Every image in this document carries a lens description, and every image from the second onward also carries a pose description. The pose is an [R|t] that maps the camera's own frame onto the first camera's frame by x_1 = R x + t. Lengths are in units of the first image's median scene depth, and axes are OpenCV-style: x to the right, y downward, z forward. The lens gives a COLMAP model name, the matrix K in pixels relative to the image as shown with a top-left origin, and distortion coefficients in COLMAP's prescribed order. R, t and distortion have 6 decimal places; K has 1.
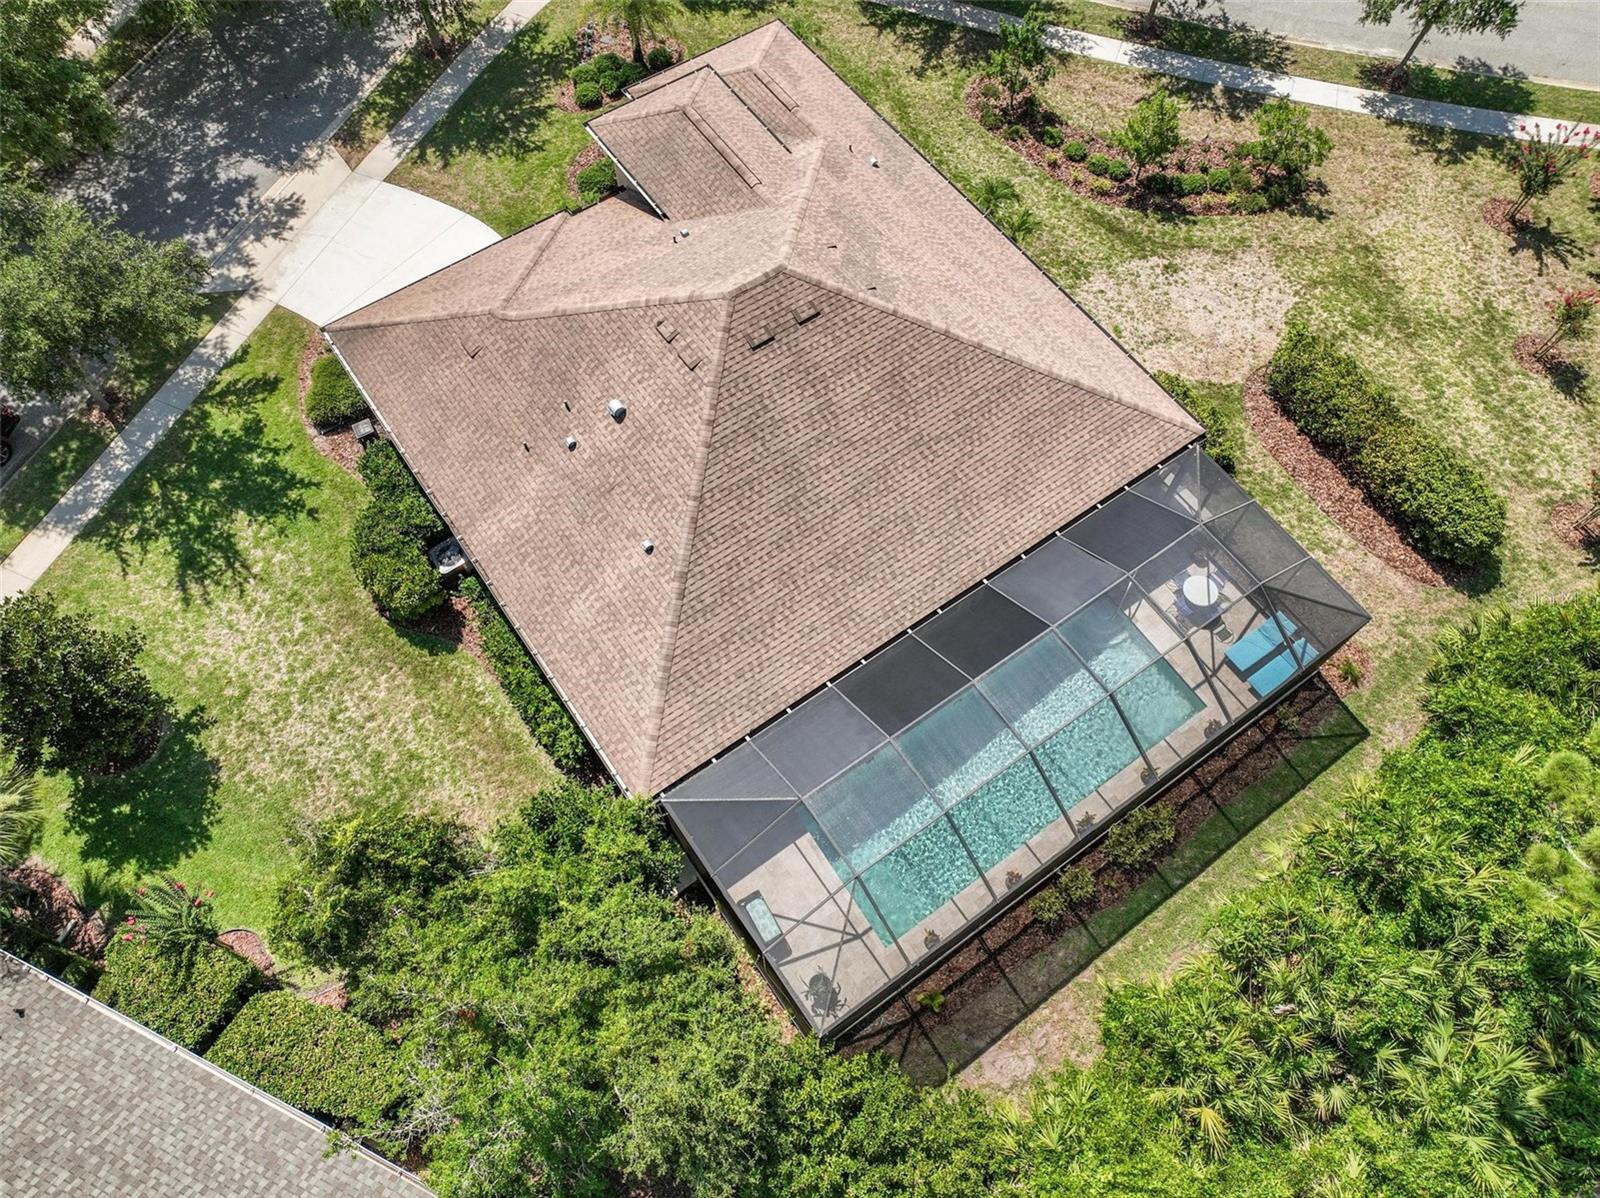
lens RADIAL K [[1130.7, 0, 800.0], [0, 1130.7, 599.0], [0, 0, 1]] dist [-0.015185, 0.037701]
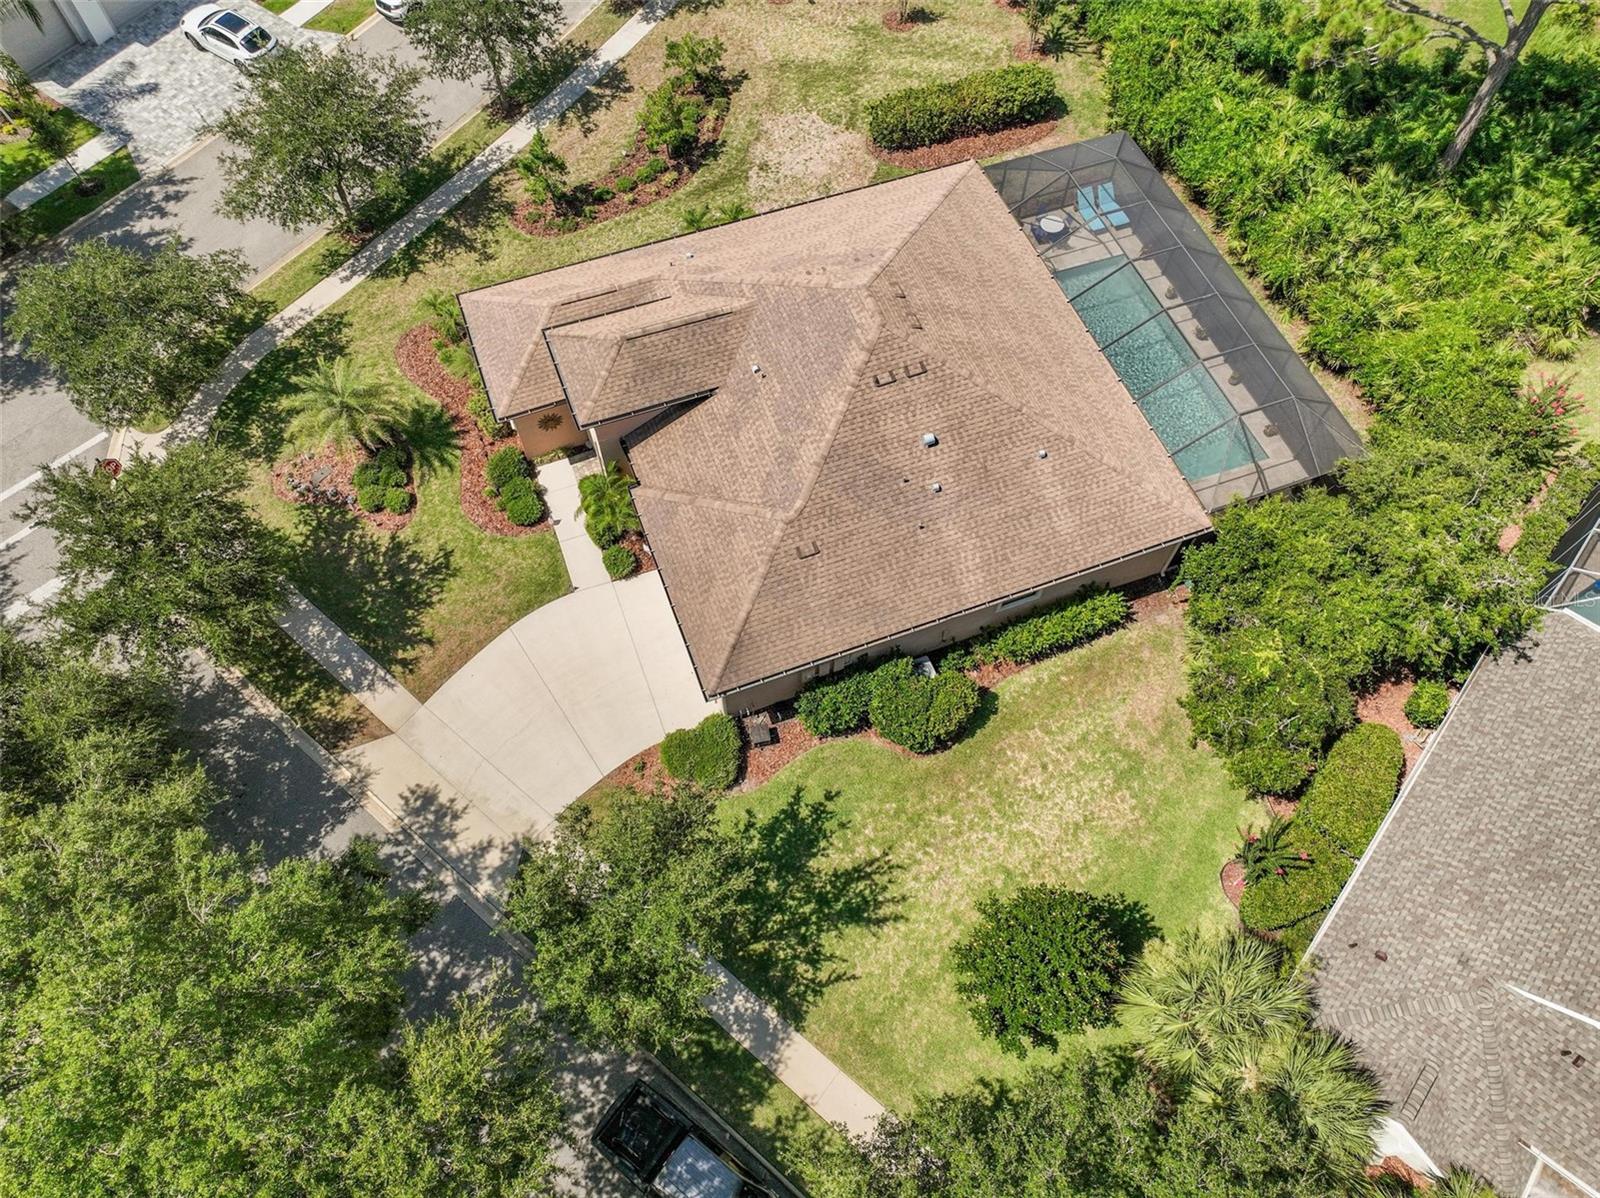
lens RADIAL K [[1127.5, 0, 800.0], [0, 1127.5, 599.0], [0, 0, 1]] dist [0.003941, 0.005032]
pose [[0.252754, -0.851502, 0.459412, -0.670466], [0.865053, 0.411559, 0.286884, -0.419843], [-0.433357, 0.324905, 0.840618, 0.055285]]
